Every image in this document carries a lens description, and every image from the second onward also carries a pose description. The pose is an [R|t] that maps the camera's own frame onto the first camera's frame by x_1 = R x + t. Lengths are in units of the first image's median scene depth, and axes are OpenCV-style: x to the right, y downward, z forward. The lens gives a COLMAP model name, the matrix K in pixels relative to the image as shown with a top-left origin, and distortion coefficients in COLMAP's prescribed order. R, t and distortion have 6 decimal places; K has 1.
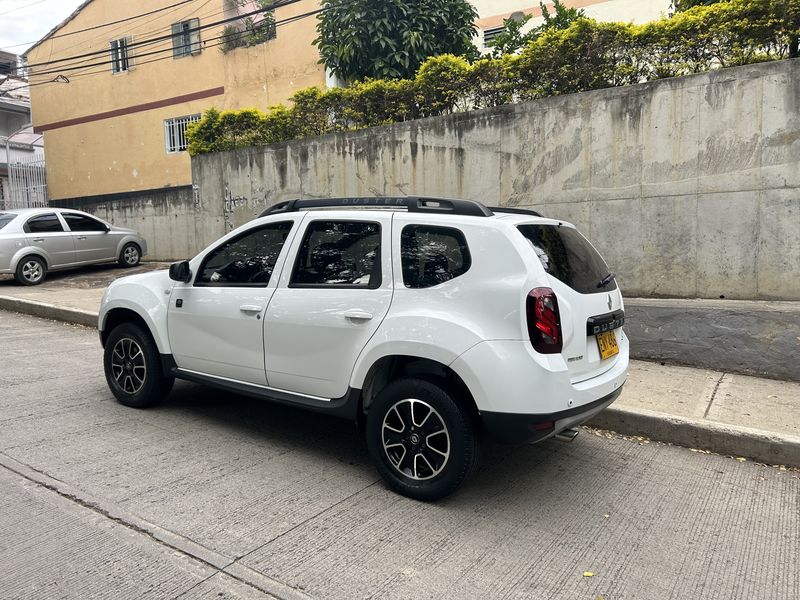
lens RADIAL K [[623.2, 0, 400.0], [0, 623.2, 300.0], [0, 0, 1]] dist [0.049192, -0.058167]
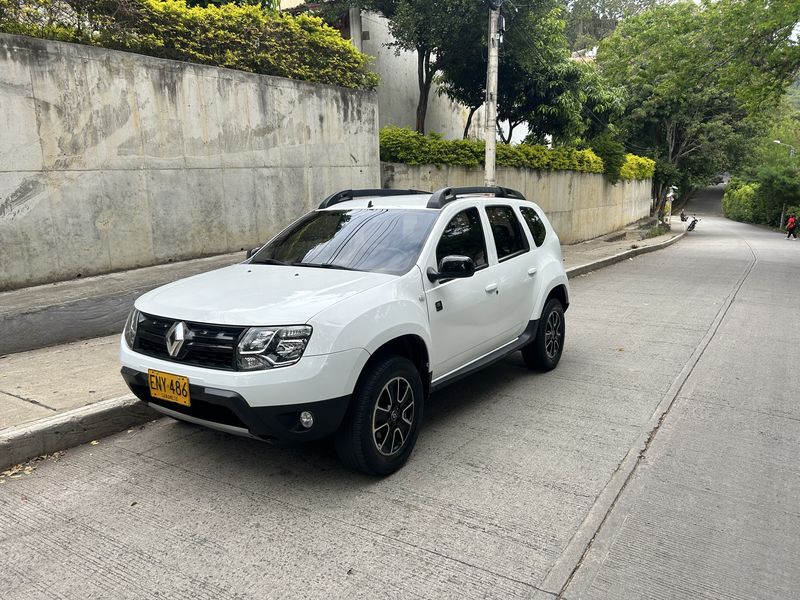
lens RADIAL K [[623.2, 0, 400.0], [0, 623.2, 300.0], [0, 0, 1]] dist [0.049192, -0.058167]
pose [[-0.043391, -0.185679, 0.981652, -0.742799], [0.100634, 0.976768, 0.189203, -0.106898], [-0.993977, 0.106997, -0.023698, 0.666596]]
